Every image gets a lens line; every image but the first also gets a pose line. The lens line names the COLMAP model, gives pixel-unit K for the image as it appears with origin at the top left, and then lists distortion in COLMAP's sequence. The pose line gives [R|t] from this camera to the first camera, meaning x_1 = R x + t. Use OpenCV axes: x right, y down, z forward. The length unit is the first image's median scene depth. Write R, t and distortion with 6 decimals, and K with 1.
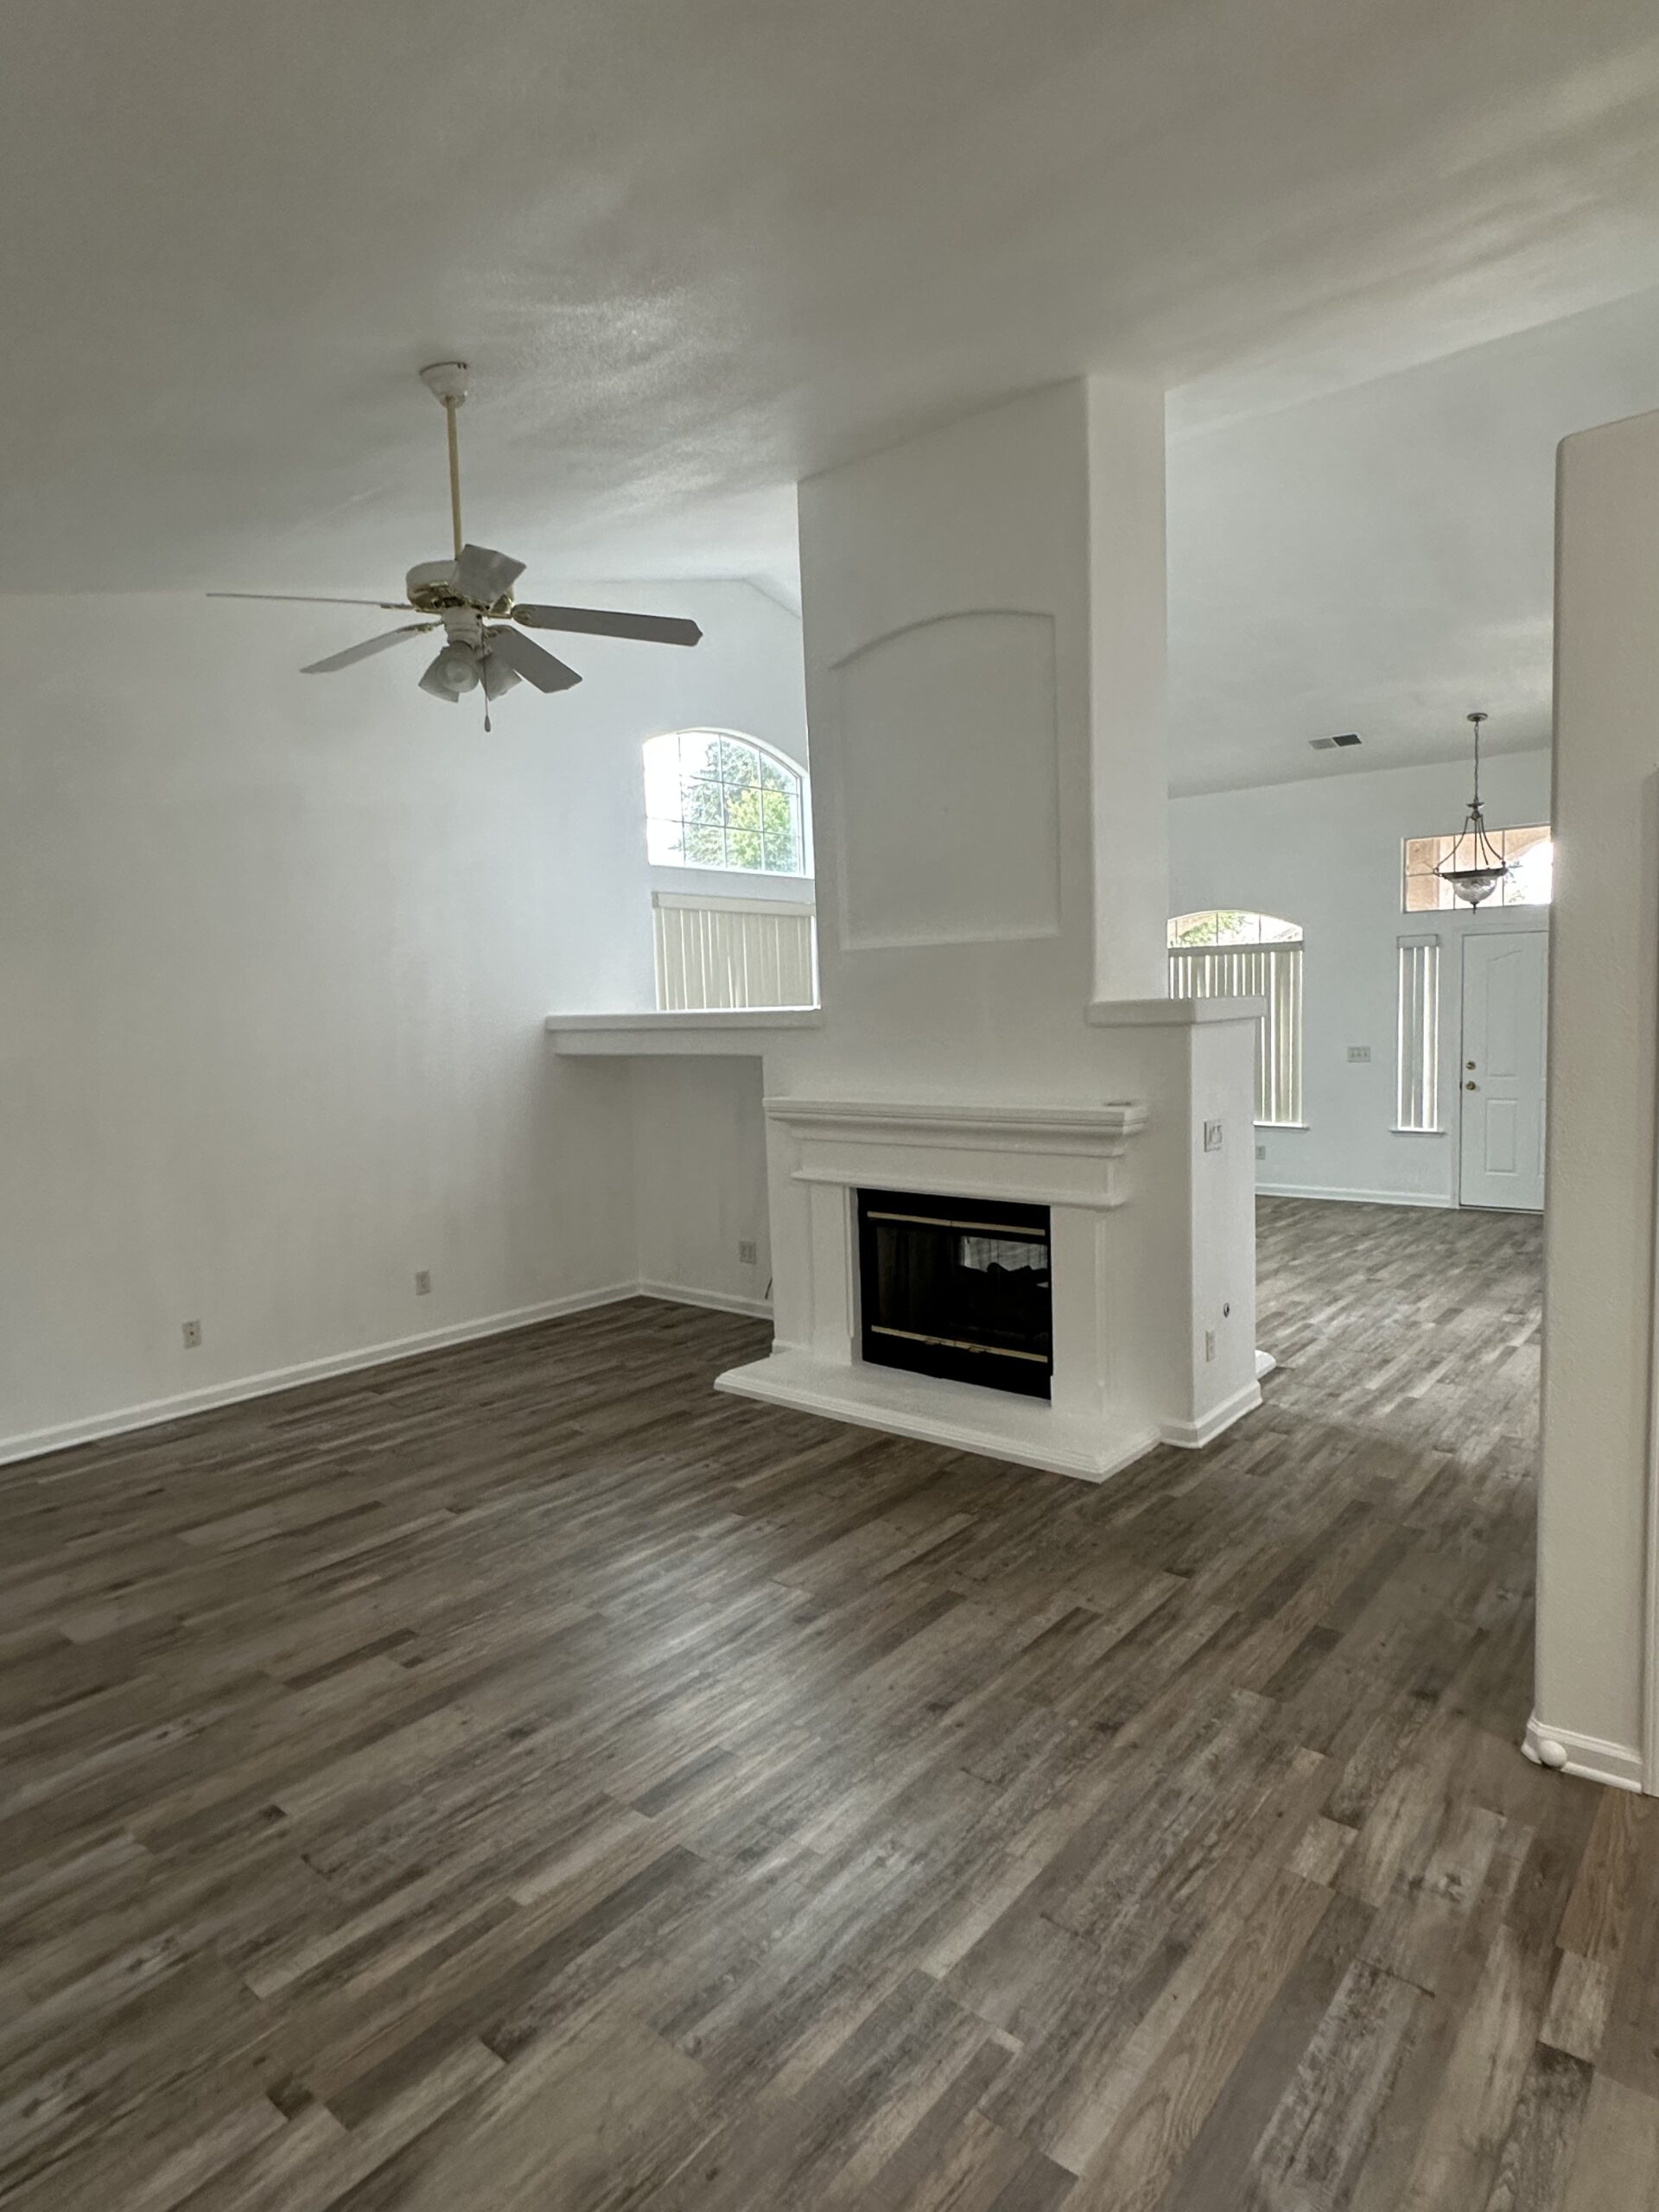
lens RADIAL K [[1238.0, 0, 819.2], [0, 1238.0, 1128.1], [0, 0, 1]] dist [0.001312, 0.000482]
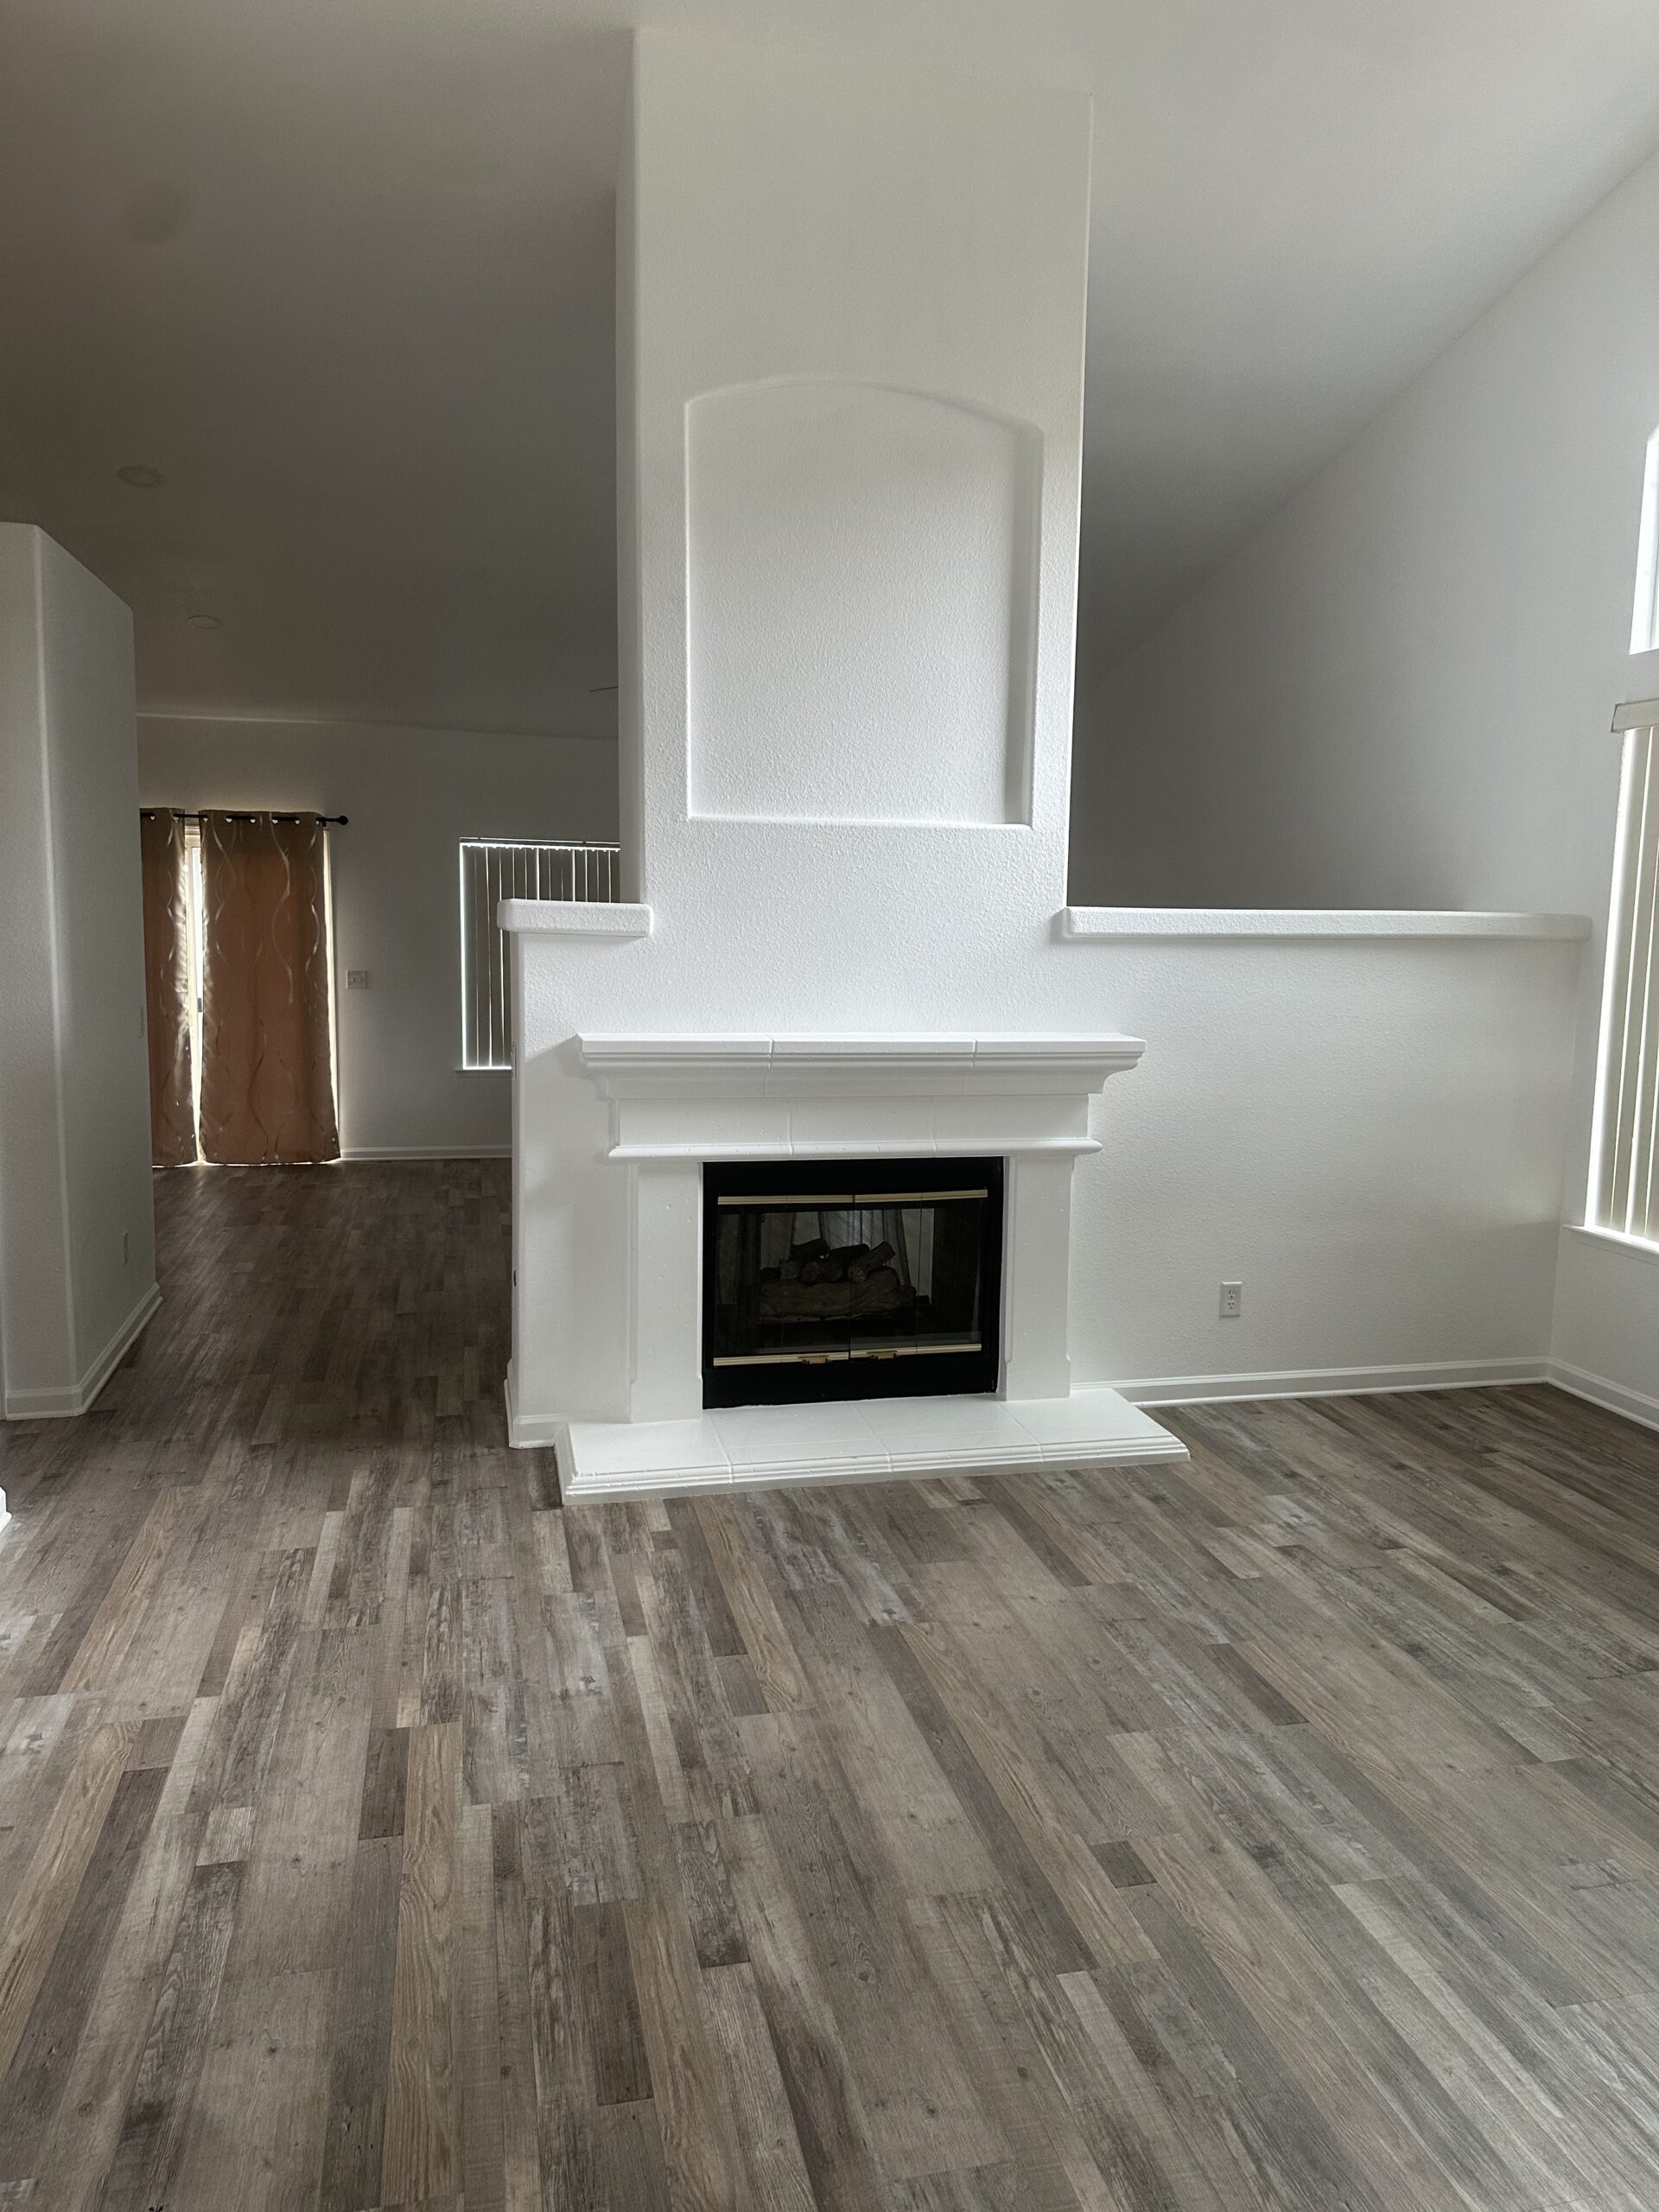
lens RADIAL K [[1556.4, 0, 821.1], [0, 1556.4, 1090.2], [0, 0, 1]] dist [0.024634, -0.021790]
pose [[-0.601651, 0.115122, -0.790419, 0.893931], [-0.082257, 0.975368, 0.204672, -0.176721], [0.794512, 0.188159, -0.577362, 1.539805]]
